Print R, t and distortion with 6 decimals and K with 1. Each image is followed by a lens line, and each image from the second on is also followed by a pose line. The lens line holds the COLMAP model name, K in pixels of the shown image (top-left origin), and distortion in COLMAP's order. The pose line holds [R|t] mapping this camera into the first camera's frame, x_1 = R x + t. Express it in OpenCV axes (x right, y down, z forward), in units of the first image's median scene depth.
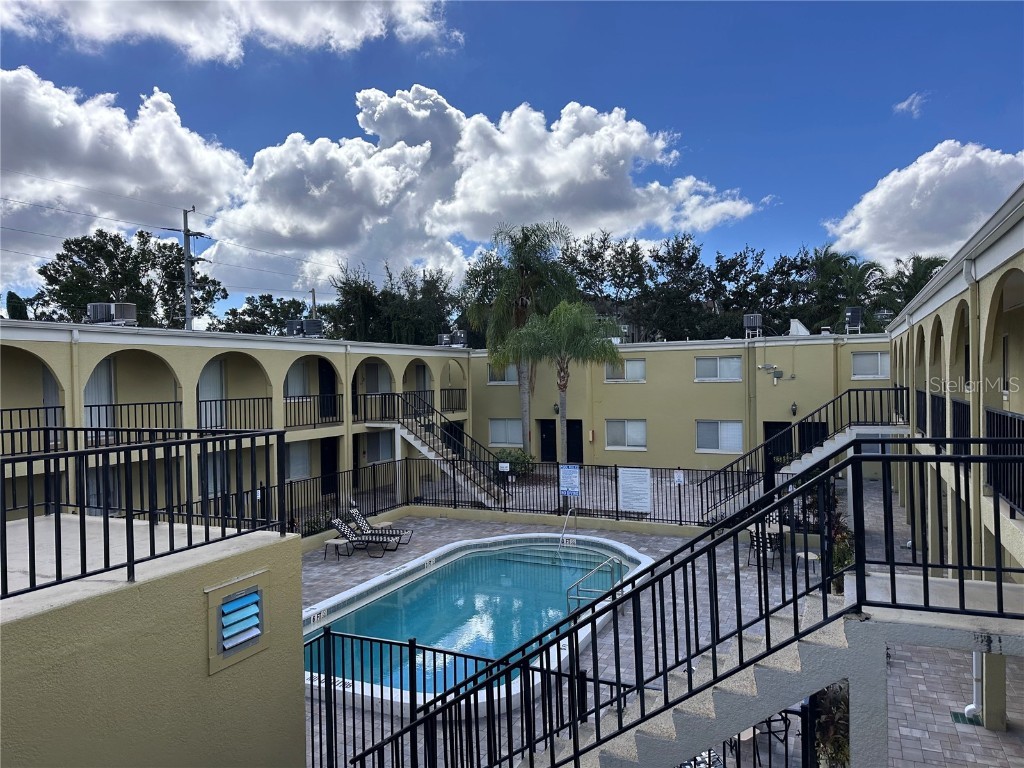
lens RADIAL K [[713.9, 0, 512.4], [0, 713.9, 380.4], [0, 0, 1]] dist [0.001968, -0.003103]
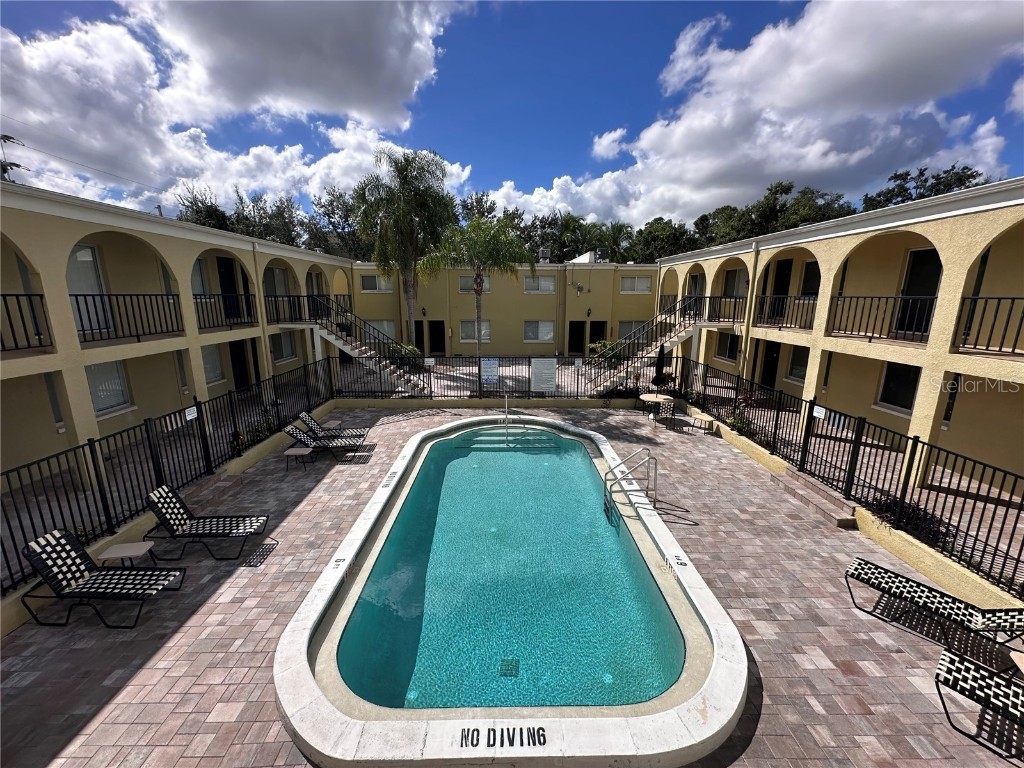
lens RADIAL K [[410.8, 0, 509.5], [0, 410.8, 387.2], [0, 0, 1]] dist [-0.003887, -0.000178]
pose [[0.902999, -0.074307, 0.423168, -0.161318], [-0.015403, 0.978699, 0.204724, 0.022314], [-0.429366, -0.191384, 0.882619, 0.314606]]
